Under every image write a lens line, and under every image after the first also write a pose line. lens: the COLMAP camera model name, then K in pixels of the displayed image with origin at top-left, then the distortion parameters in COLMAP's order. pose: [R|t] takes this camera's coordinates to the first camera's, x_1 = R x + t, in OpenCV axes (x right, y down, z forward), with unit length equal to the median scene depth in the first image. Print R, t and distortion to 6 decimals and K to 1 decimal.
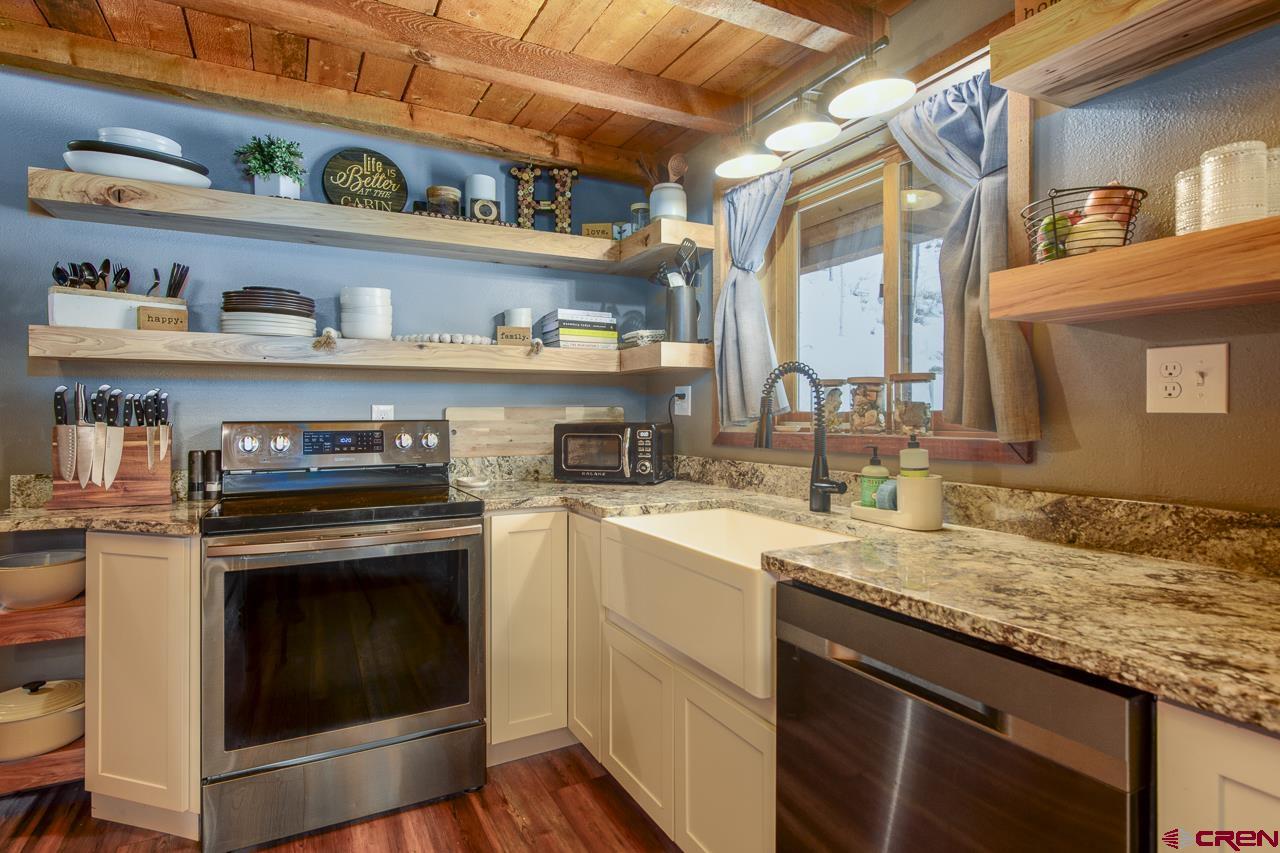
lens RADIAL K [[666.2, 0, 647.6], [0, 666.2, 415.4], [0, 0, 1]] dist [-0.002663, 0.000493]
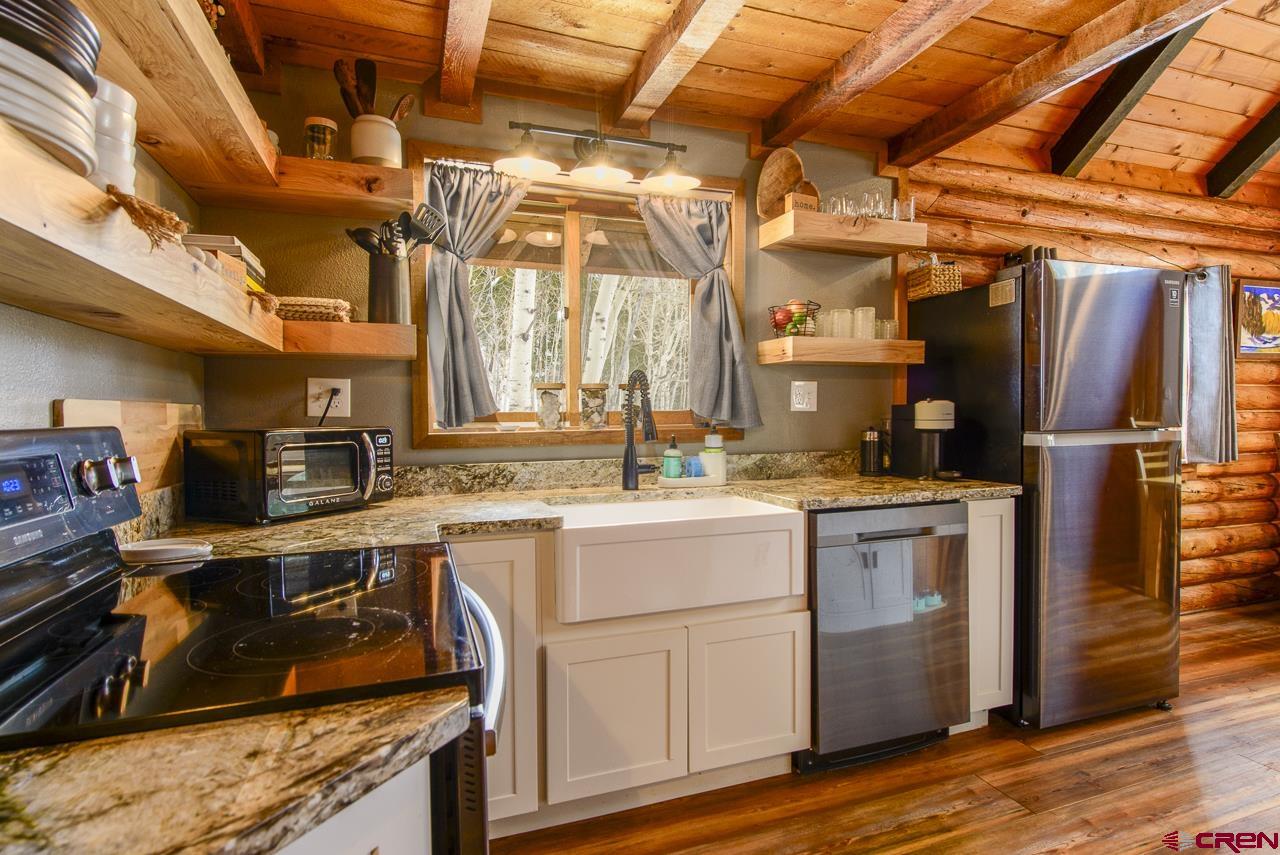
lens RADIAL K [[666.2, 0, 643.3], [0, 666.2, 439.9], [0, 0, 1]] dist [-0.002663, 0.000493]
pose [[0.138969, -0.036074, 0.989640, -0.791522], [0.011693, 0.999326, 0.034785, 0.005006], [-0.990228, 0.006738, 0.139297, 0.651382]]
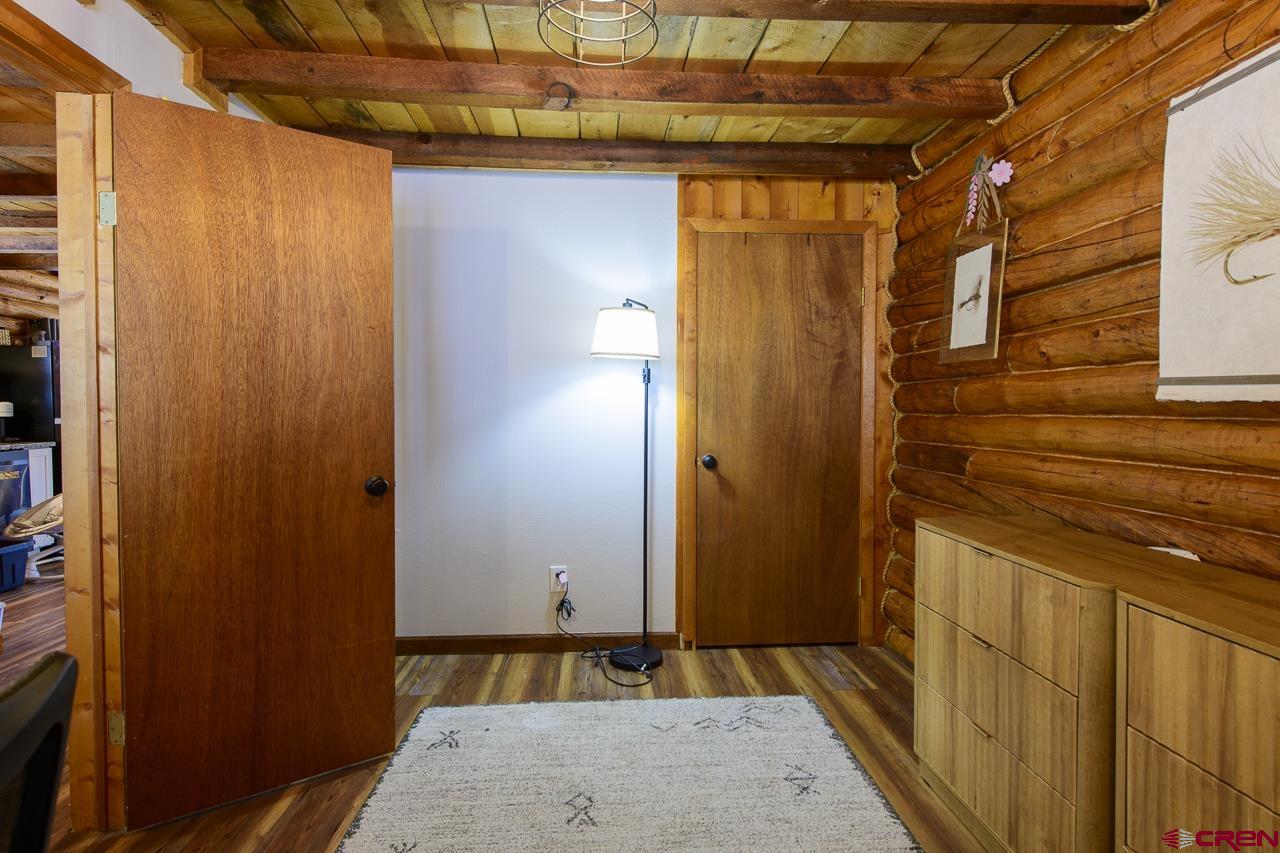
lens RADIAL K [[666.2, 0, 644.4], [0, 666.2, 429.0], [0, 0, 1]] dist [-0.002663, 0.000493]
pose [[-0.915689, -0.010769, 0.401743, -2.121905], [0.003623, 0.999379, 0.035046, 0.003278], [-0.401871, 0.033547, -0.915082, 1.320810]]
